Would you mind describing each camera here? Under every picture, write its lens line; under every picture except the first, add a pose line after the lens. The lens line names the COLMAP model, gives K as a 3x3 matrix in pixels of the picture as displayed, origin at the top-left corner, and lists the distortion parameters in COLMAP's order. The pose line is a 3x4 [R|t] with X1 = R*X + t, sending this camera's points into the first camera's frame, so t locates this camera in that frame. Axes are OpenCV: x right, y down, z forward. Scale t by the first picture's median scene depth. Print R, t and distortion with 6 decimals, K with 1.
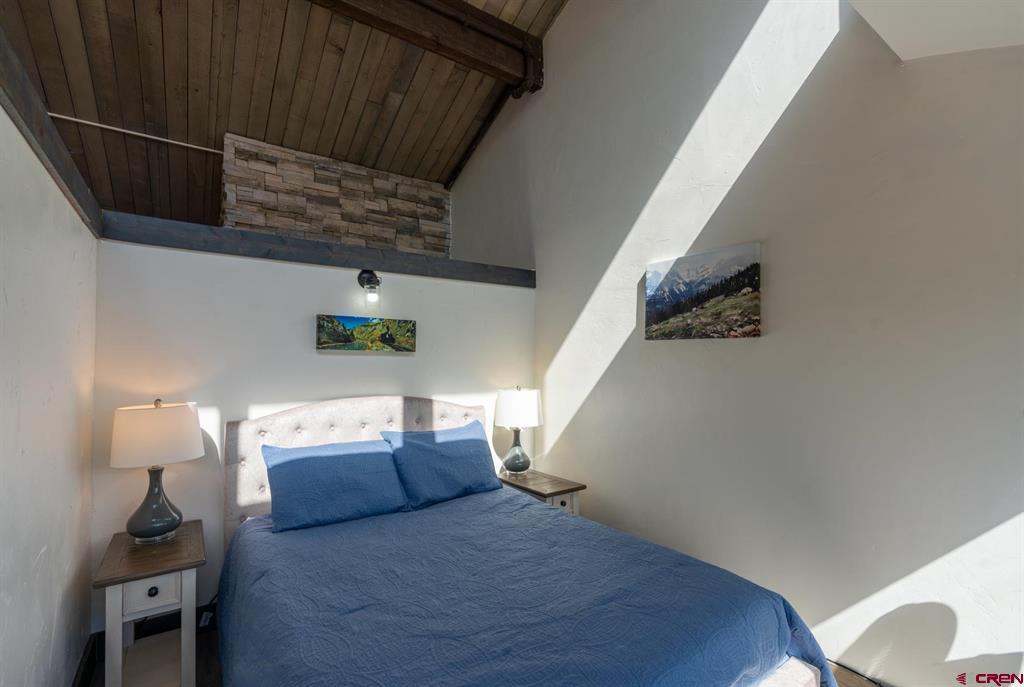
lens RADIAL K [[467.0, 0, 512.0], [0, 467.0, 358.1], [0, 0, 1]] dist [-0.000419, -0.000107]
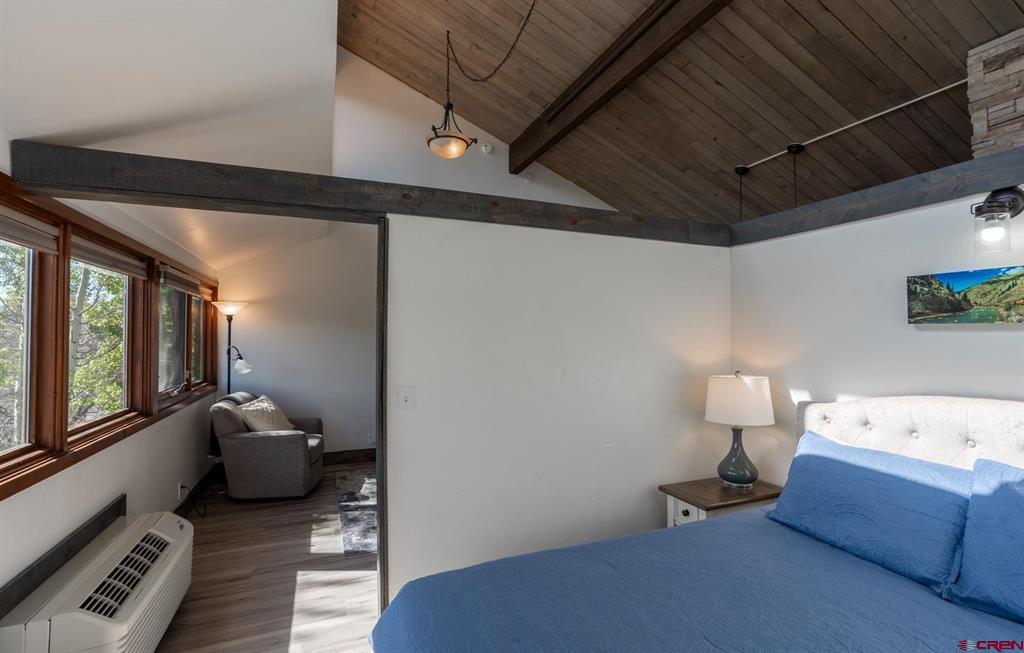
lens RADIAL K [[469.7, 0, 512.0], [0, 469.7, 326.5], [0, 0, 1]] dist [-0.000081, -0.000005]
pose [[-0.225232, -0.020918, -0.974081, 0.436655], [0.010988, 0.999651, -0.024007, -0.003941], [0.974243, -0.016111, -0.224924, 0.543738]]
